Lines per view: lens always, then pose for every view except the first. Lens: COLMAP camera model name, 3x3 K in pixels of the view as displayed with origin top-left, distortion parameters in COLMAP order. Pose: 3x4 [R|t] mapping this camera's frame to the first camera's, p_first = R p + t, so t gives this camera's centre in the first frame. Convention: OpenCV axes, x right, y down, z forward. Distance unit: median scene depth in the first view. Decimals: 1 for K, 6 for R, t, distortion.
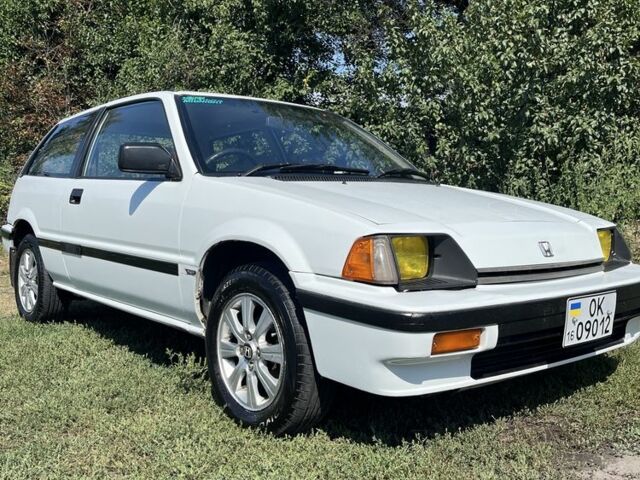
lens RADIAL K [[658.4, 0, 319.6], [0, 658.4, 244.5], [0, 0, 1]] dist [0.023829, 0.000000]
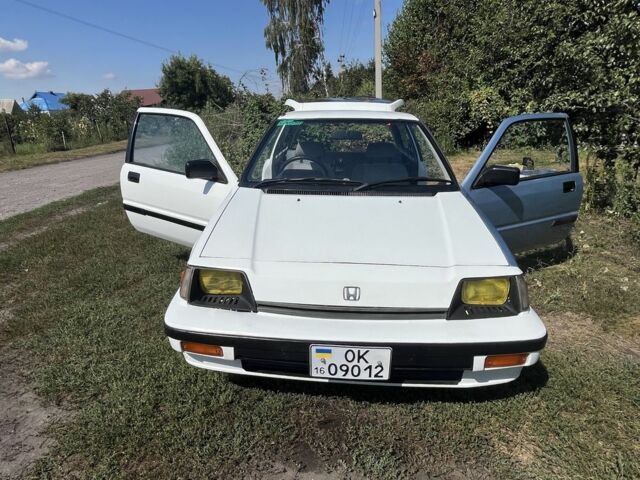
lens RADIAL K [[388.8, 0, 316.4], [0, 388.8, 242.2], [0, 0, 1]] dist [0.001661, -0.001761]
pose [[0.717302, 0.211911, -0.663755, 0.776689], [-0.040268, 0.963644, 0.264137, -0.277710], [0.695597, -0.162739, 0.699757, 0.496076]]
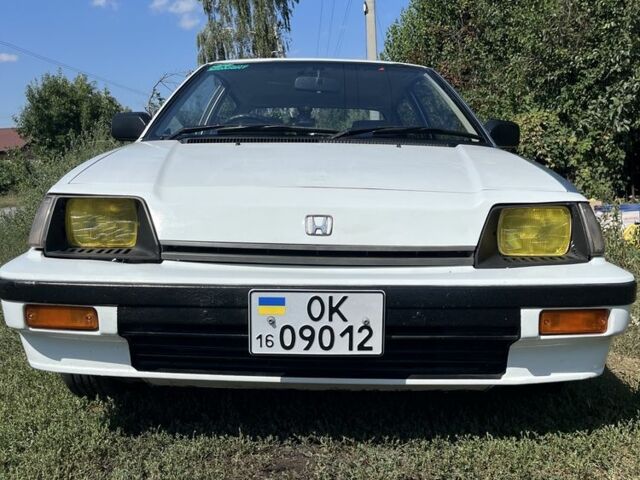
lens RADIAL K [[658.4, 0, 320.7], [0, 658.4, 238.2], [0, 0, 1]] dist [0.023829, 0.000000]
pose [[0.760133, 0.060641, -0.646931, 0.852089], [-0.046077, 0.998160, 0.039424, -0.006882], [0.648132, -0.000159, 0.761528, 0.462350]]
